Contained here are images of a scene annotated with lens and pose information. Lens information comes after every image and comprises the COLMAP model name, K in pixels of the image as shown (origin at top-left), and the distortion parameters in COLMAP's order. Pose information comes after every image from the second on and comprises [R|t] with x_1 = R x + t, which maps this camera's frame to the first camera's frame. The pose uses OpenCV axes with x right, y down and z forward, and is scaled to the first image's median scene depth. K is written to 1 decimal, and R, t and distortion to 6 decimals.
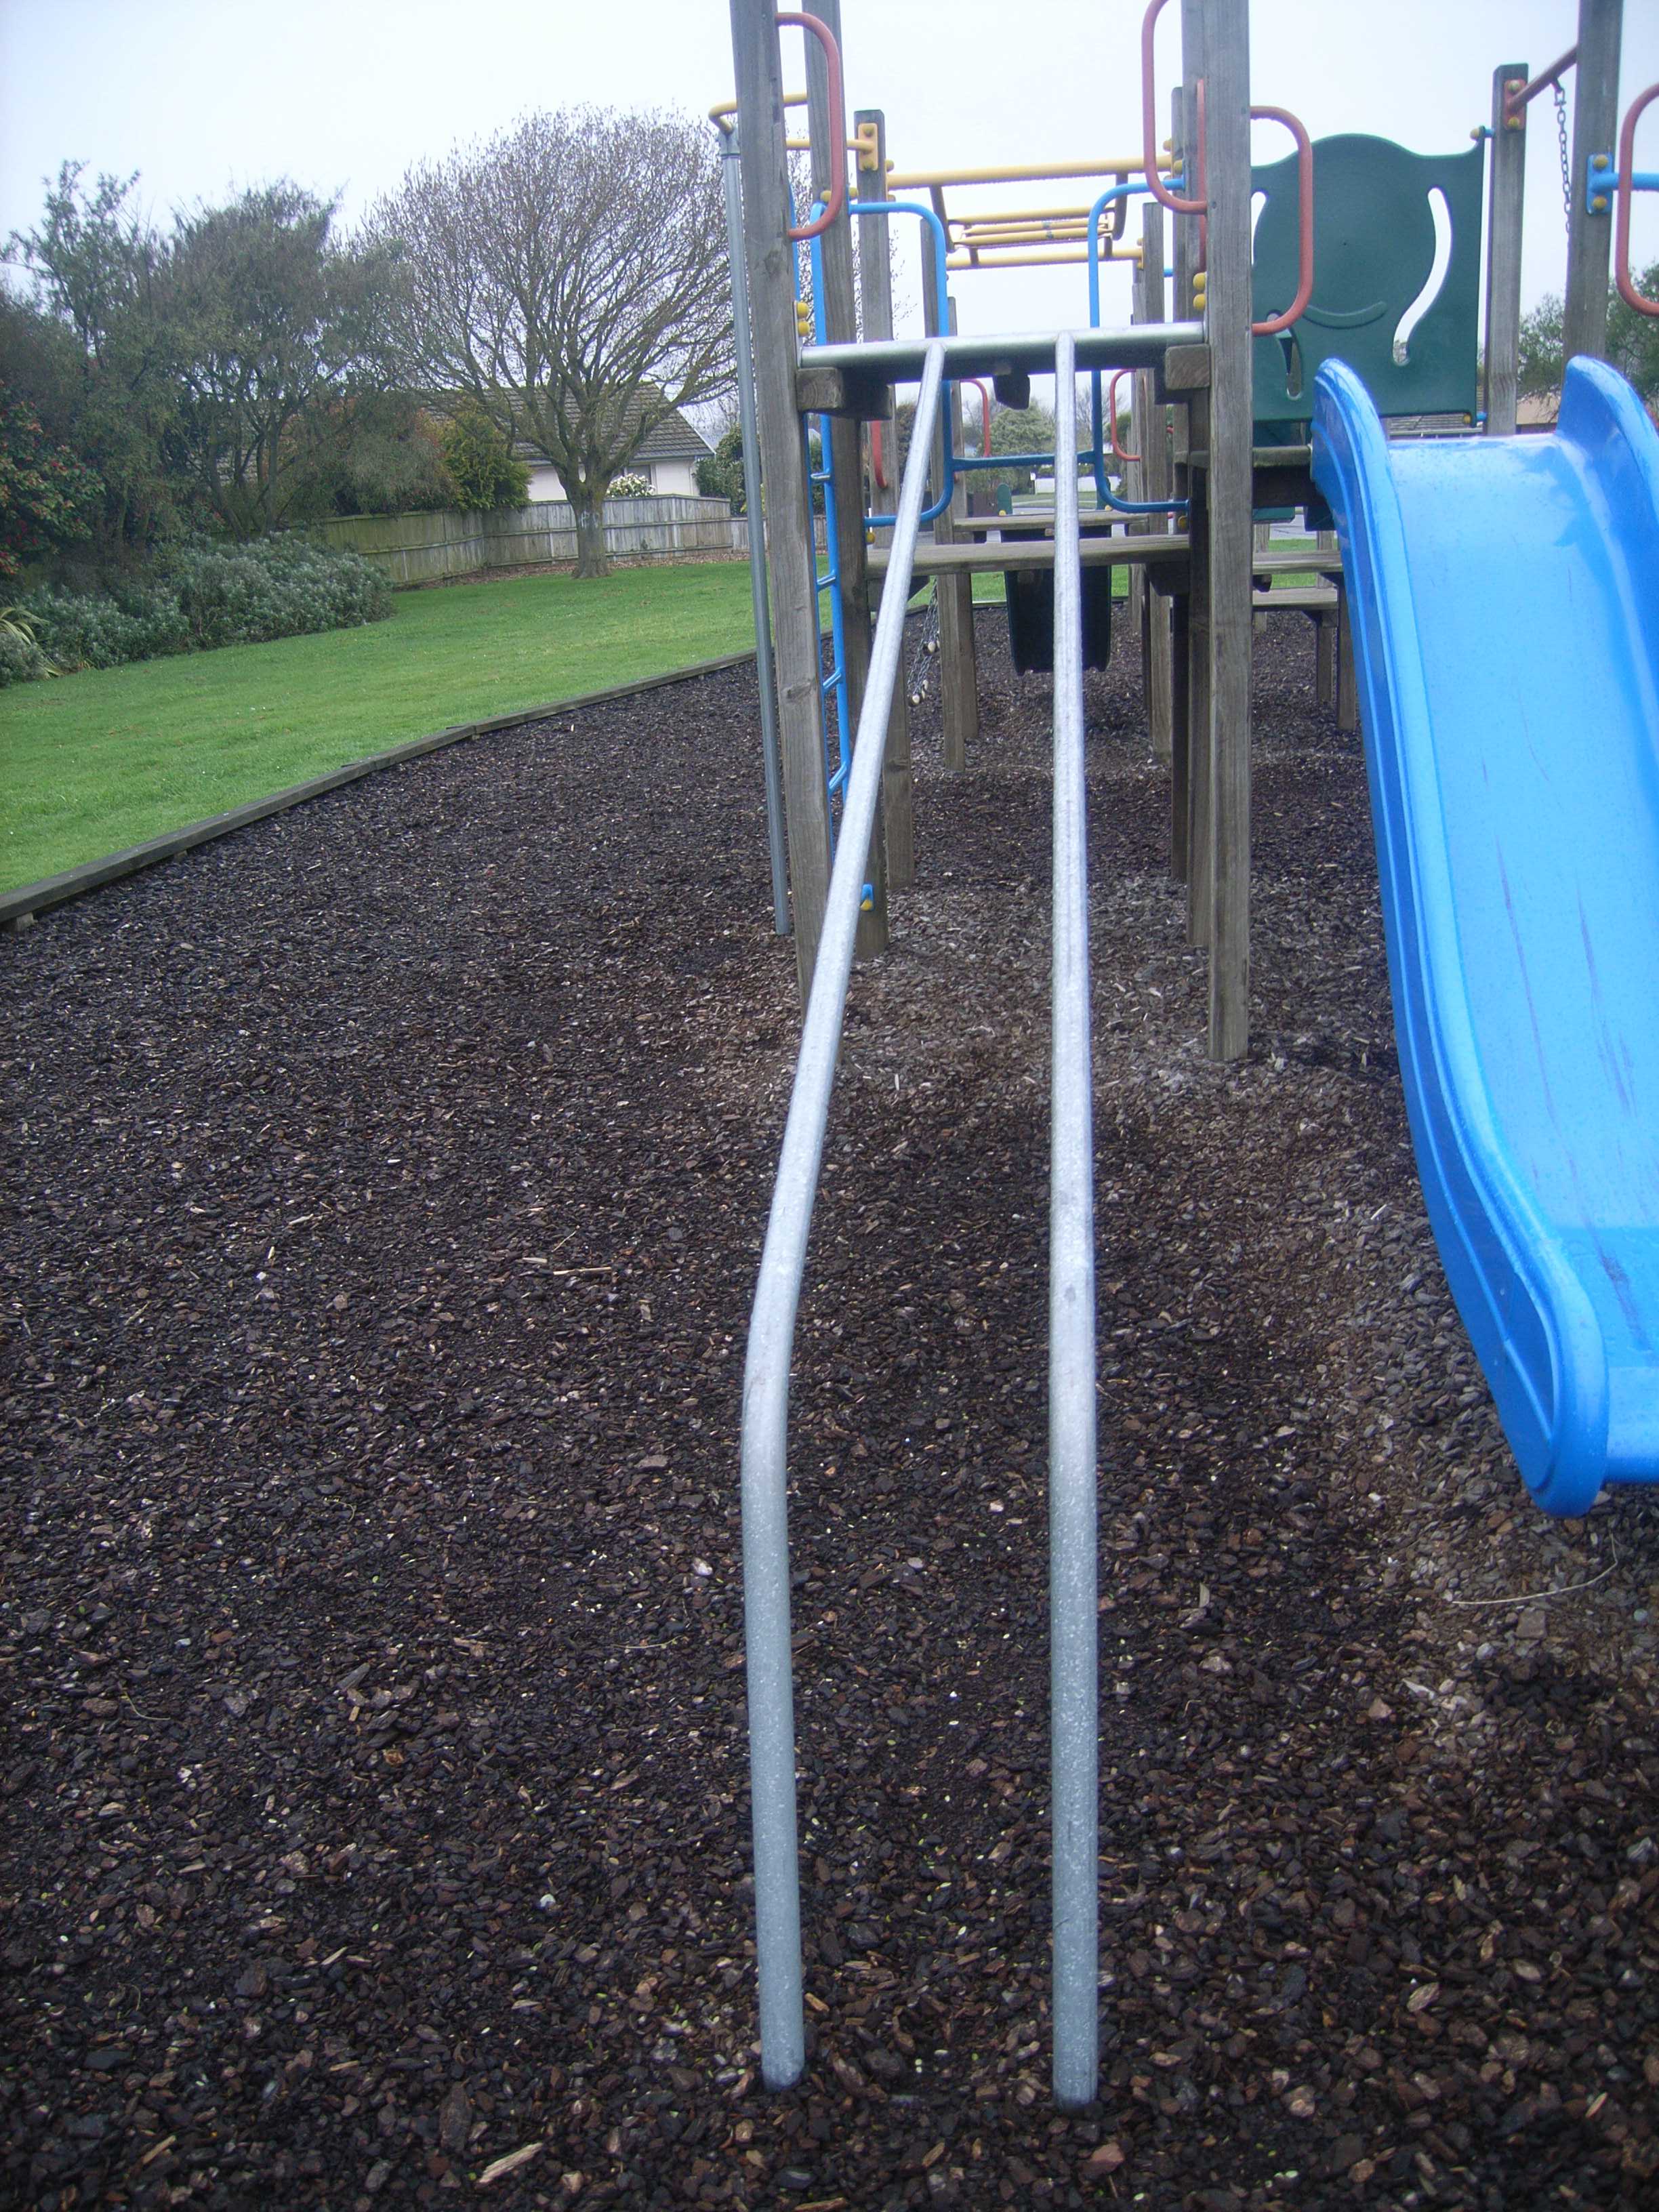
lens RADIAL K [[1784.9, 0, 829.5], [0, 1784.9, 1106.0], [0, 0, 1]] dist [-0.108792, 0.053016]
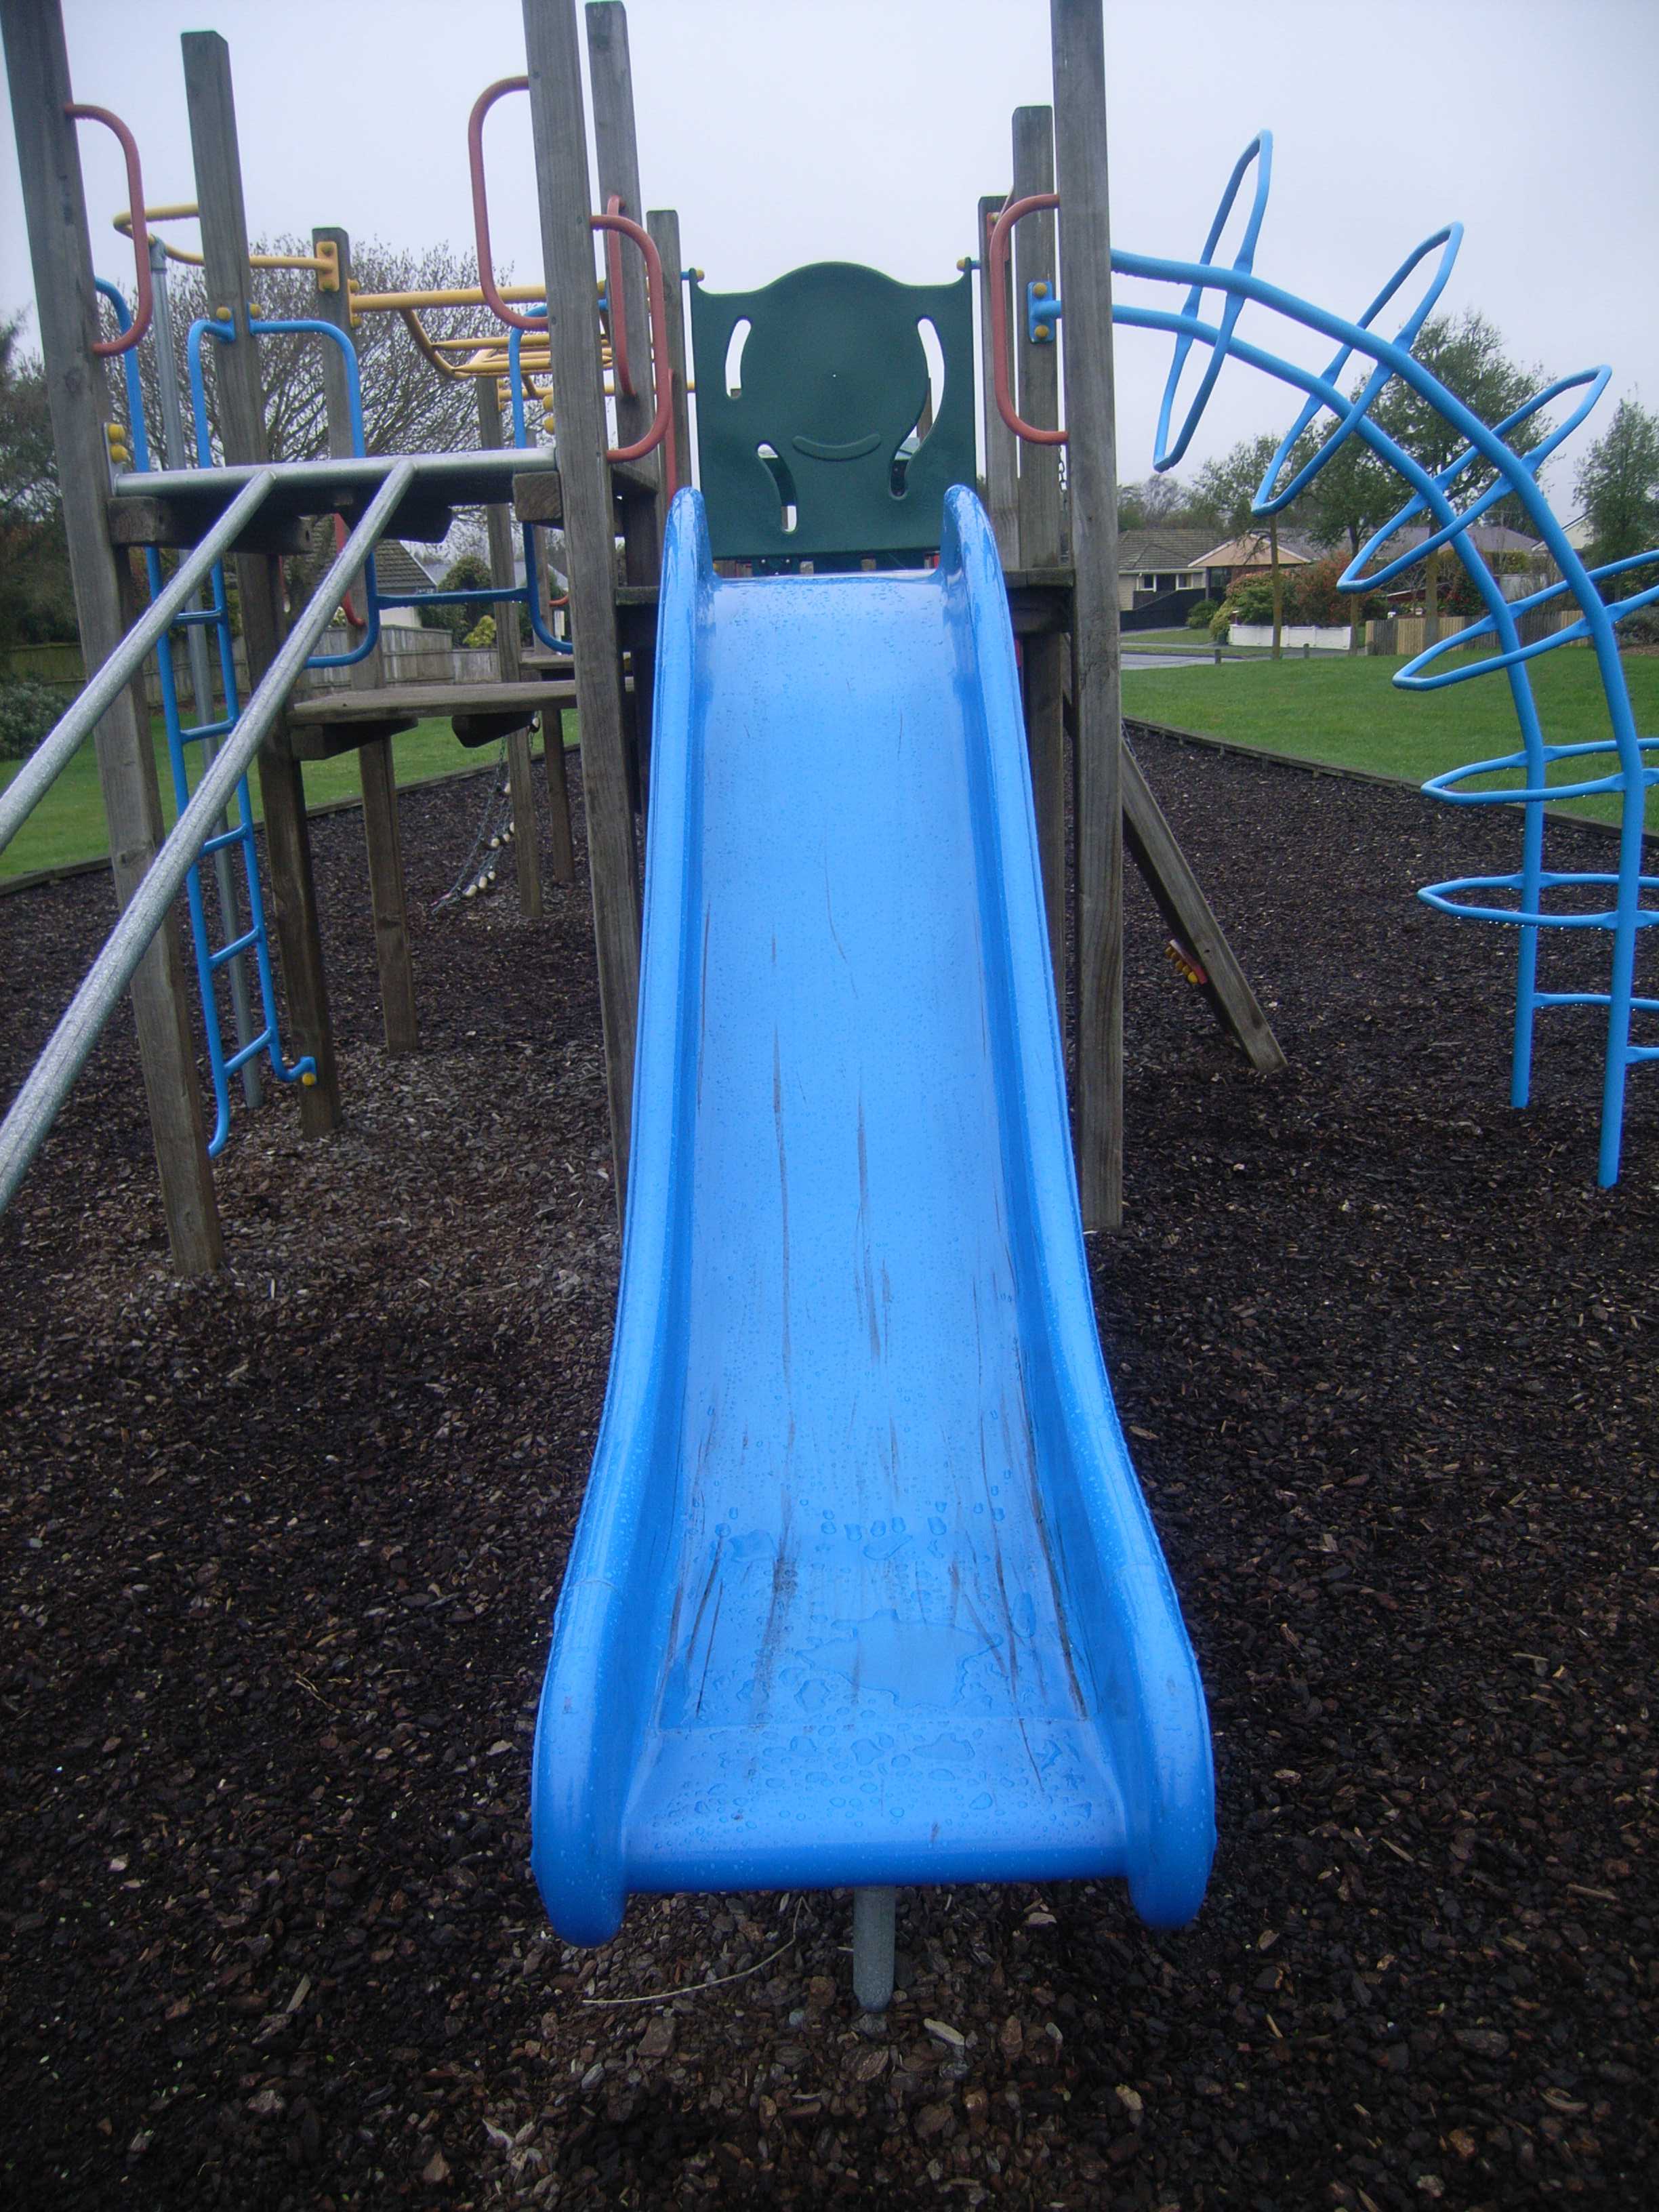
lens RADIAL K [[1784.9, 0, 829.5], [0, 1784.9, 1106.0], [0, 0, 1]] dist [-0.108792, 0.053016]
pose [[0.991128, -0.018013, 0.131683, 0.236023], [0.027184, 0.997303, -0.068179, -0.043829], [-0.130099, 0.071153, 0.988945, 0.106264]]
